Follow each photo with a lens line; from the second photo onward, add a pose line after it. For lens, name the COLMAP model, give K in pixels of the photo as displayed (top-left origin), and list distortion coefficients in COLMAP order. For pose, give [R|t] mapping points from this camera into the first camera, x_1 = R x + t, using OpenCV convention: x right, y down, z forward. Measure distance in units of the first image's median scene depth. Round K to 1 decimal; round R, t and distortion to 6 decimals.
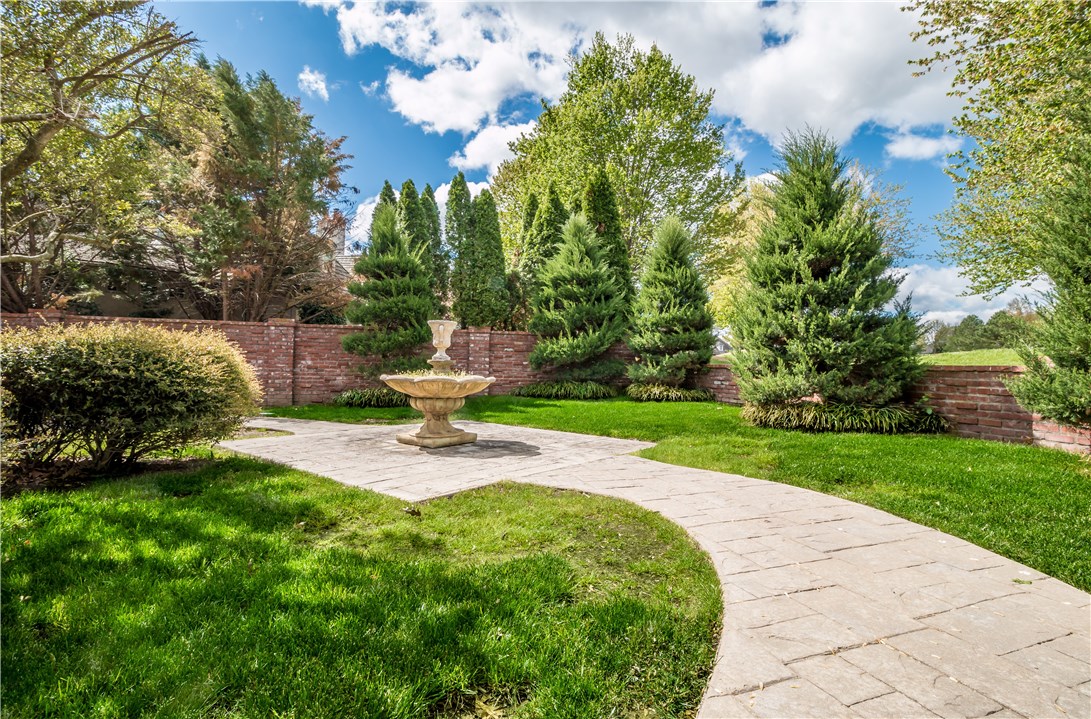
lens RADIAL K [[513.7, 0, 544.7], [0, 513.7, 361.0], [0, 0, 1]] dist [-0.004049, -0.000361]
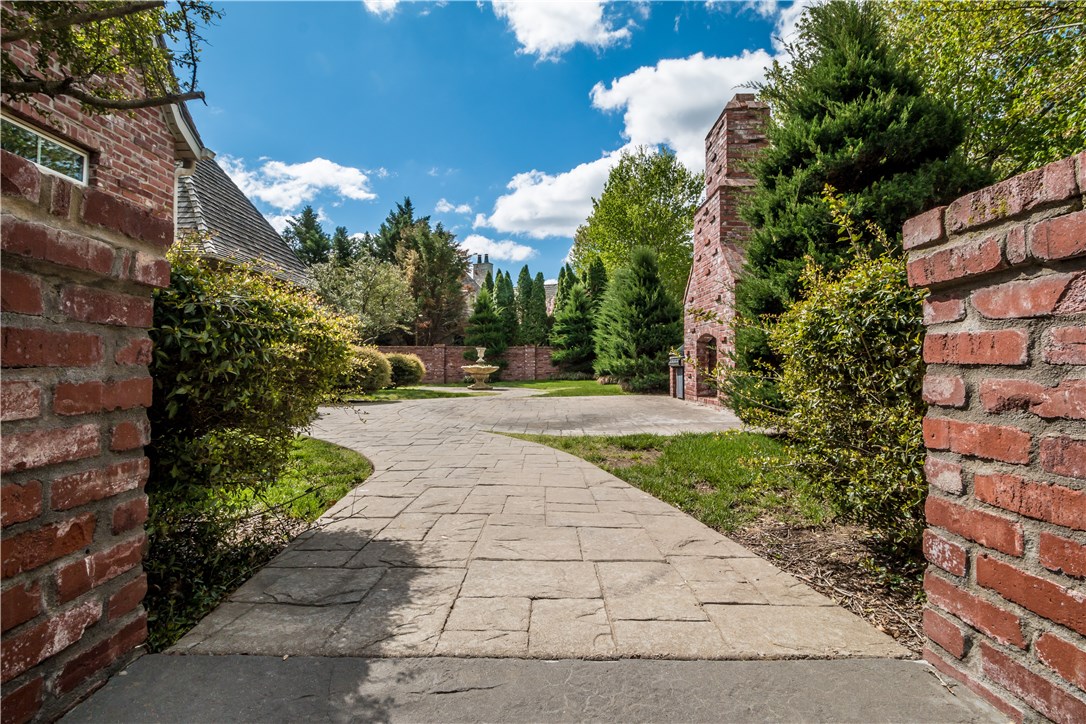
lens RADIAL K [[511.4, 0, 542.5], [0, 511.4, 364.5], [0, 0, 1]] dist [-0.004049, -0.000361]
pose [[0.950428, -0.012299, -0.310700, 0.578786], [0.011037, 0.999922, -0.005820, 0.020733], [0.310747, 0.002102, 0.950490, -0.928259]]
